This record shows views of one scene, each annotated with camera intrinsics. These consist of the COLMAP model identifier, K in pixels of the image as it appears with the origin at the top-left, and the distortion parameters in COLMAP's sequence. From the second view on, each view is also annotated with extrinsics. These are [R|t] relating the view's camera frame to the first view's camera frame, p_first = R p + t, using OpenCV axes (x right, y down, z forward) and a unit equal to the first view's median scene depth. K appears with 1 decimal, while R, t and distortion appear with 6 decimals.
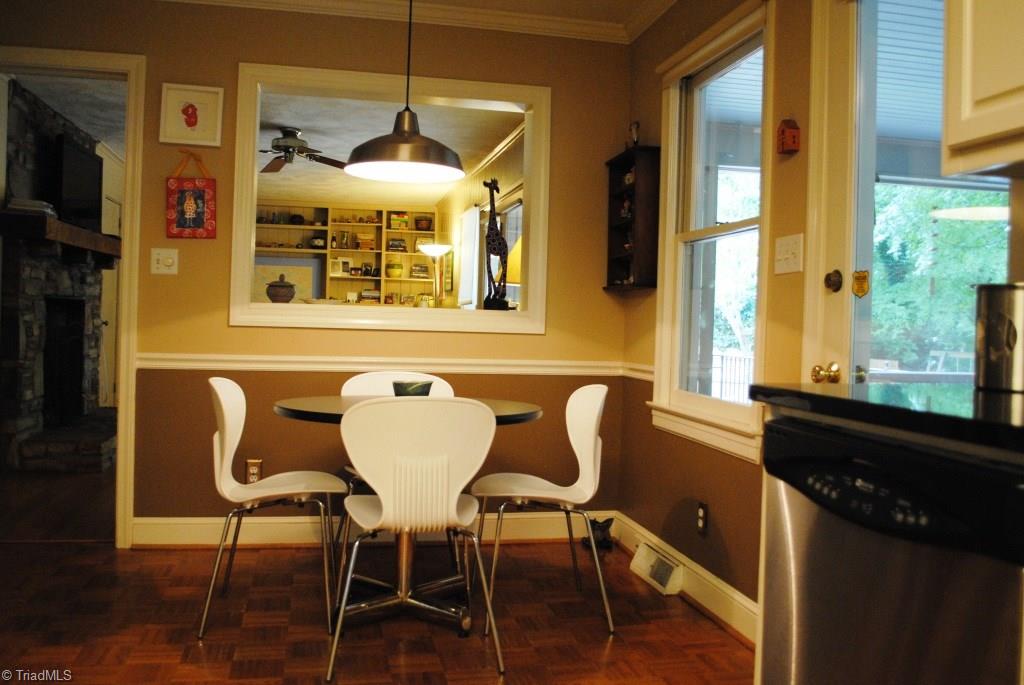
lens RADIAL K [[924.9, 0, 512.0], [0, 924.9, 342.5], [0, 0, 1]] dist [-0.073791, -0.002585]
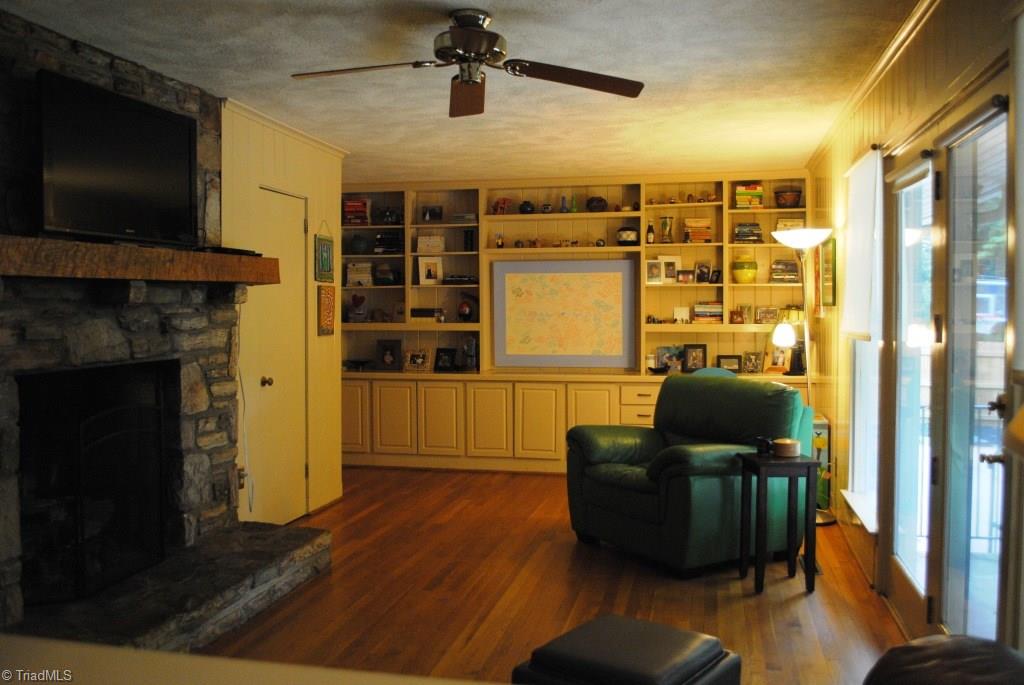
lens RADIAL K [[924.9, 0, 512.0], [0, 924.9, 342.5], [0, 0, 1]] dist [-0.073791, -0.002585]
pose [[0.914290, -0.016765, -0.404712, -0.015102], [0.021291, 0.999751, 0.006685, -0.036322], [0.404499, -0.014728, 0.914420, 0.341087]]
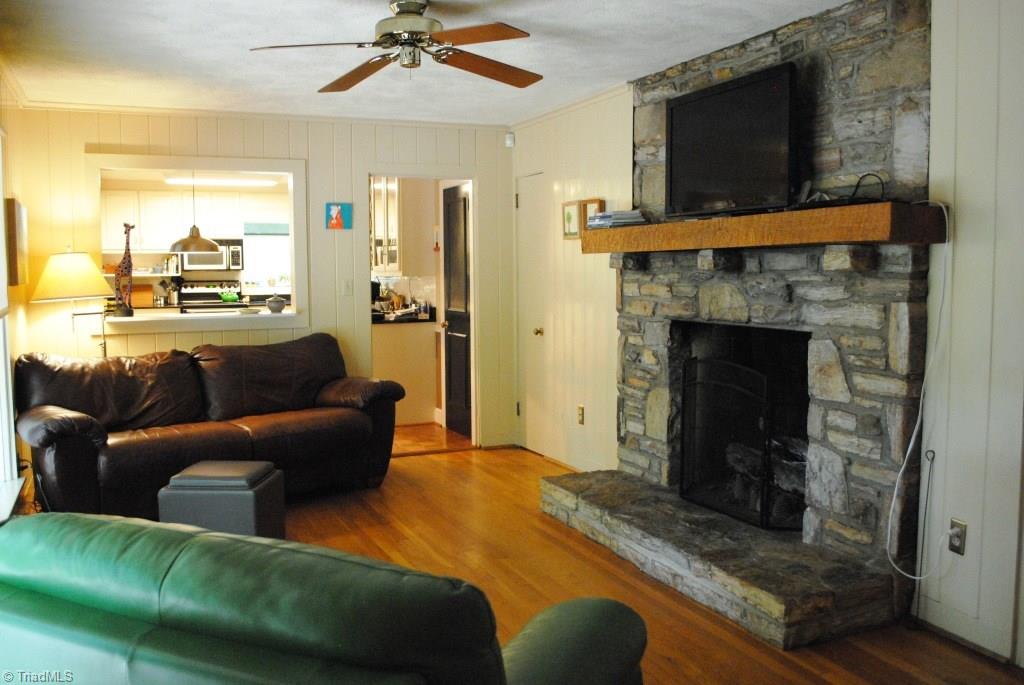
lens RADIAL K [[924.9, 0, 512.0], [0, 924.9, 342.5], [0, 0, 1]] dist [-0.073791, -0.002585]
pose [[-0.980256, -0.010843, -0.197433, -0.122319], [-0.030469, 0.994853, 0.096640, -0.055830], [0.195369, 0.100748, -0.975541, 0.950807]]
